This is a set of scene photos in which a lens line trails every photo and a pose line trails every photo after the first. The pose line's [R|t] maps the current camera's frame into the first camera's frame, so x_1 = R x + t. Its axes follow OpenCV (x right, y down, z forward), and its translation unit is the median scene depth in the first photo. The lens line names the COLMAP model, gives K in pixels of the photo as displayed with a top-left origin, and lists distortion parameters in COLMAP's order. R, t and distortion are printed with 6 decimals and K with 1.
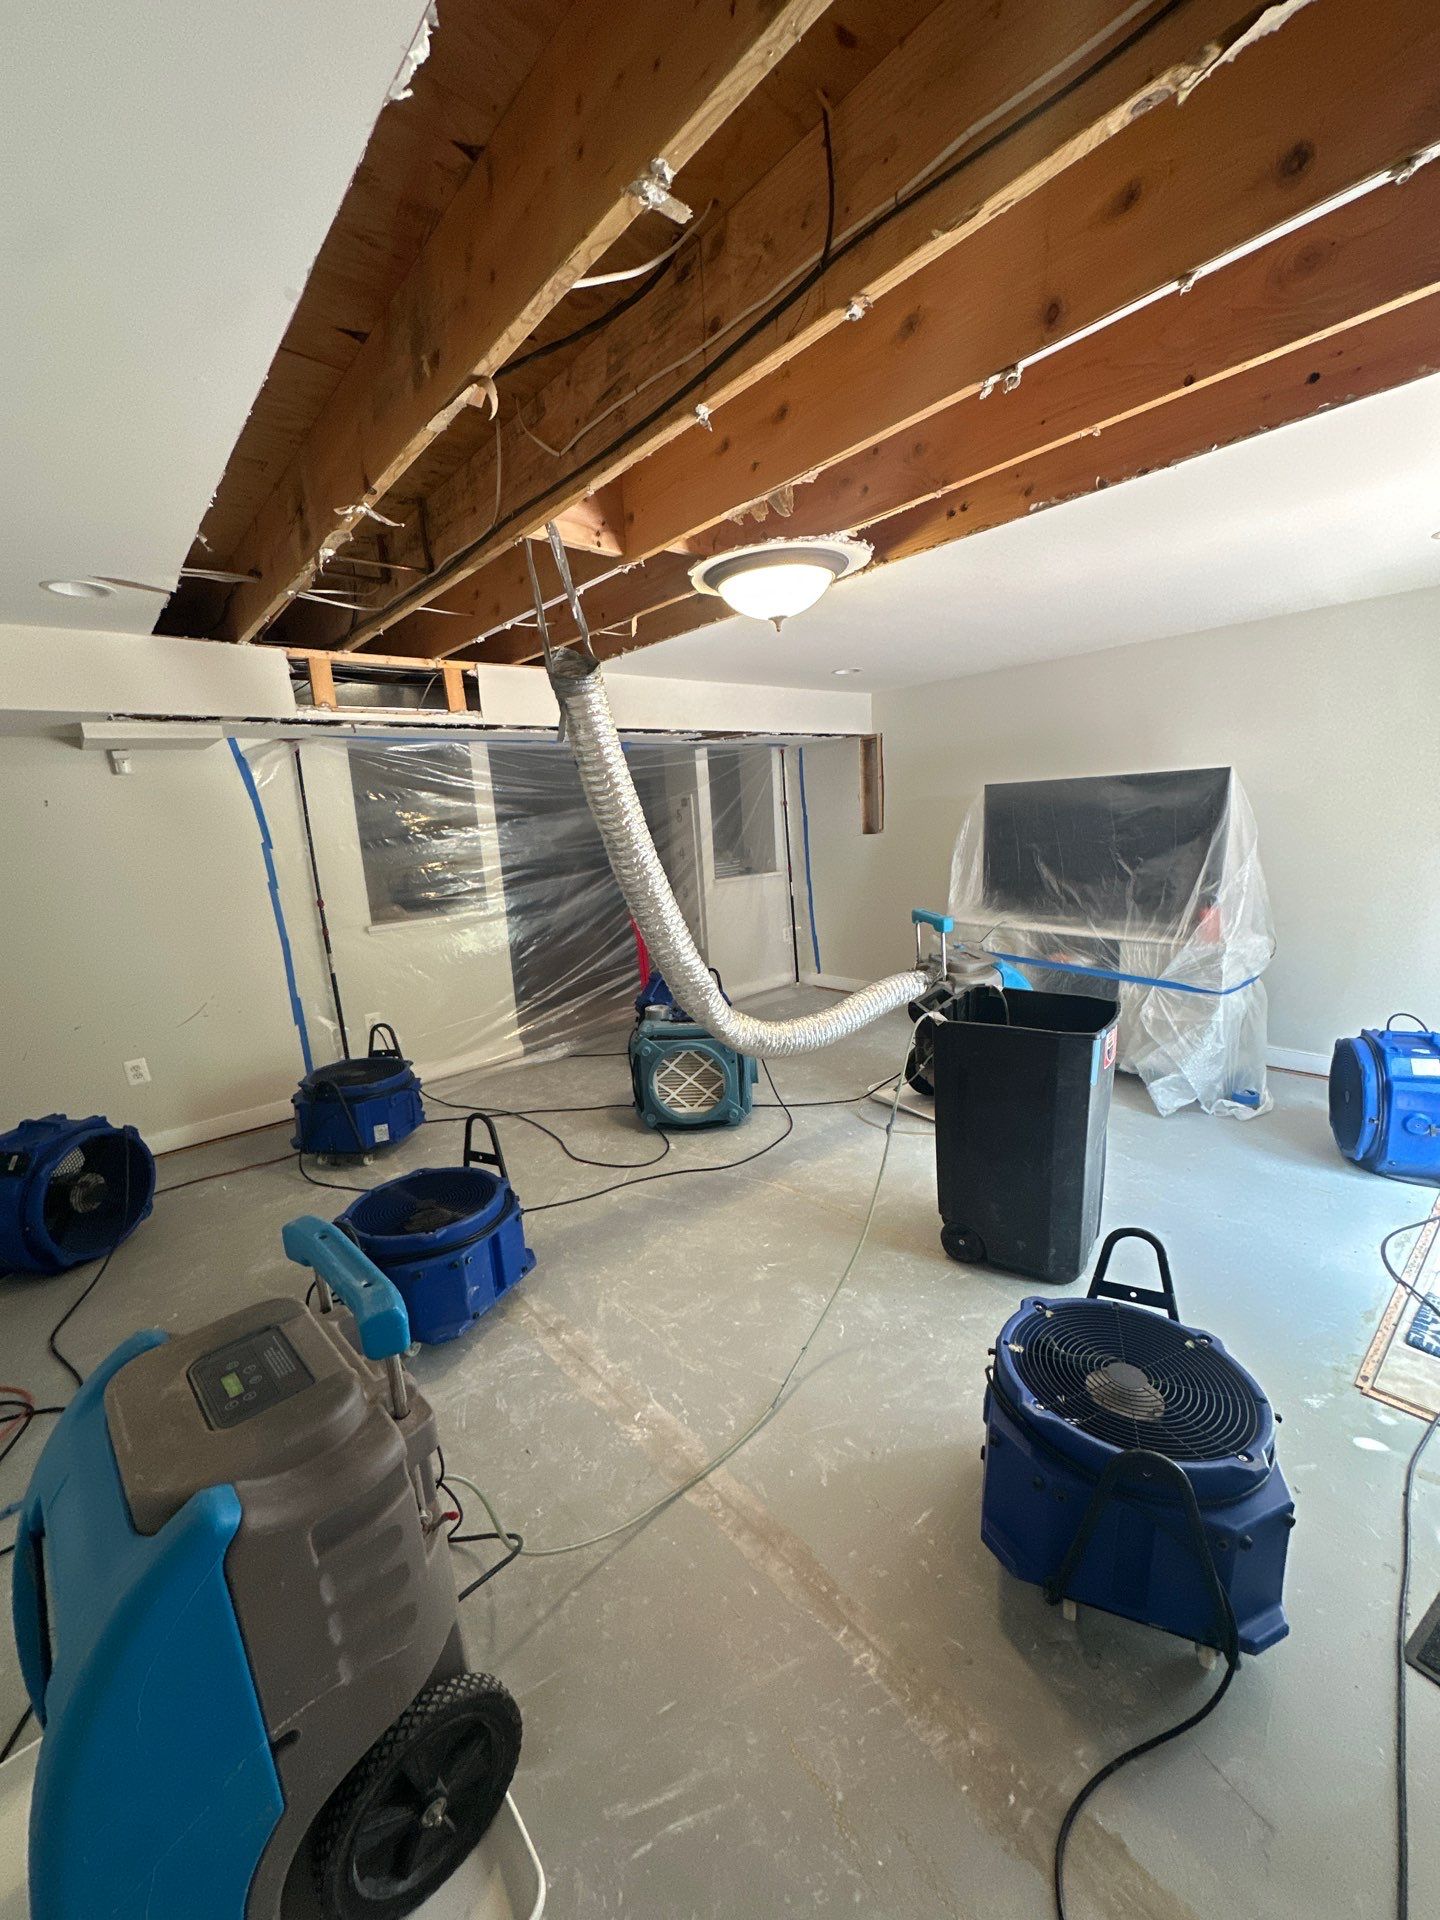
lens RADIAL K [[764.2, 0, 720.0], [0, 764.2, 960.0], [0, 0, 1]] dist [-0.004035, 0.000539]
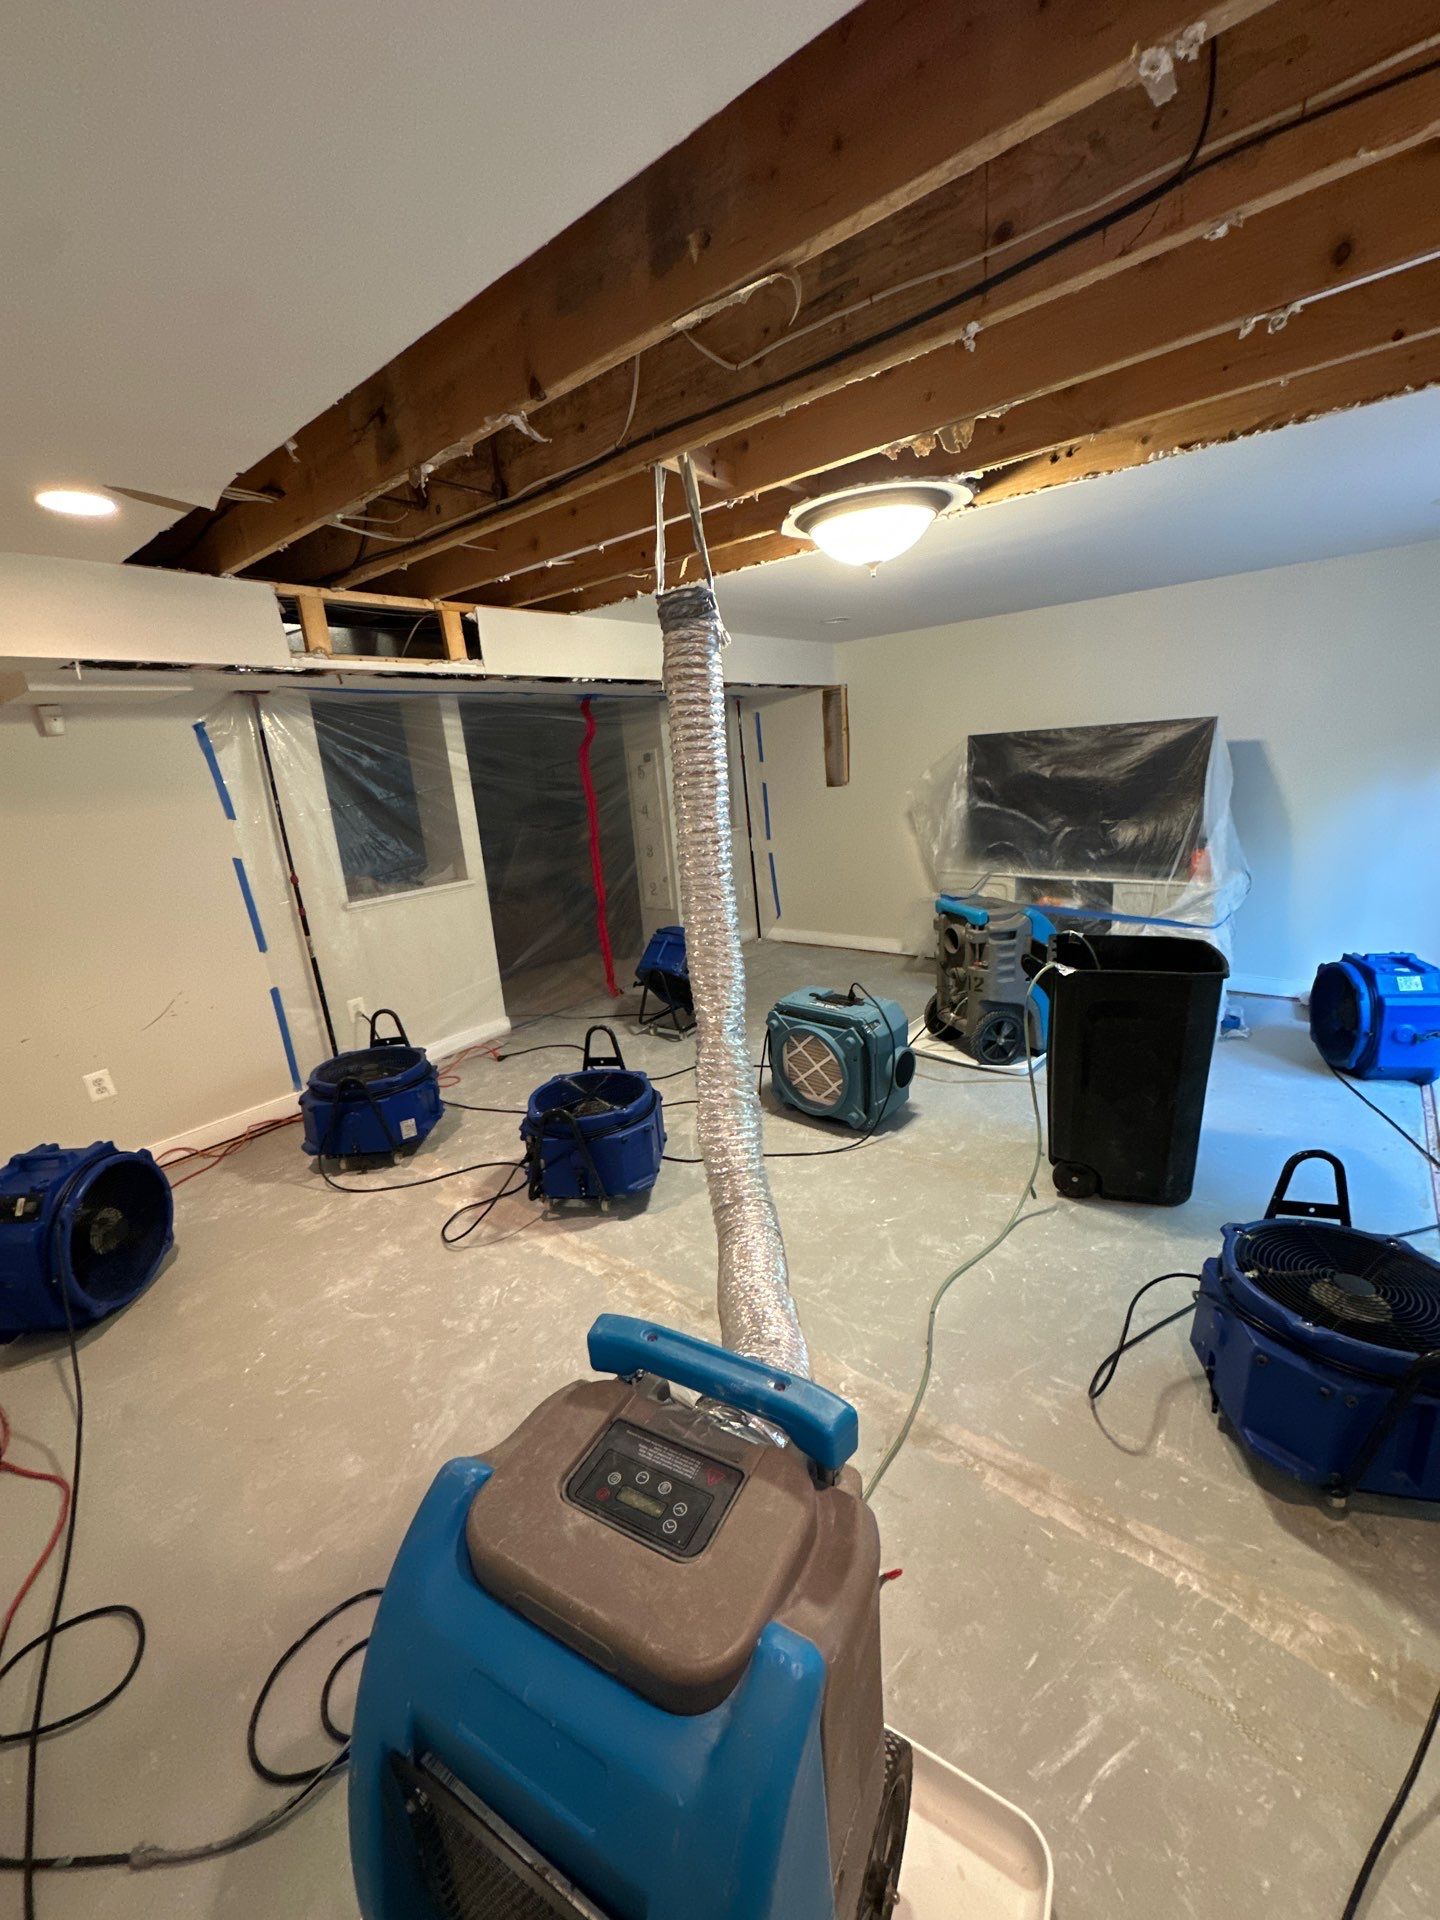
lens RADIAL K [[764.2, 0, 720.0], [0, 764.2, 960.0], [0, 0, 1]] dist [-0.004035, 0.000539]
pose [[0.984150, -0.060233, 0.166799, -0.265964], [0.050456, 0.996785, 0.062245, -0.016382], [-0.170011, -0.052842, 0.984024, 0.053741]]
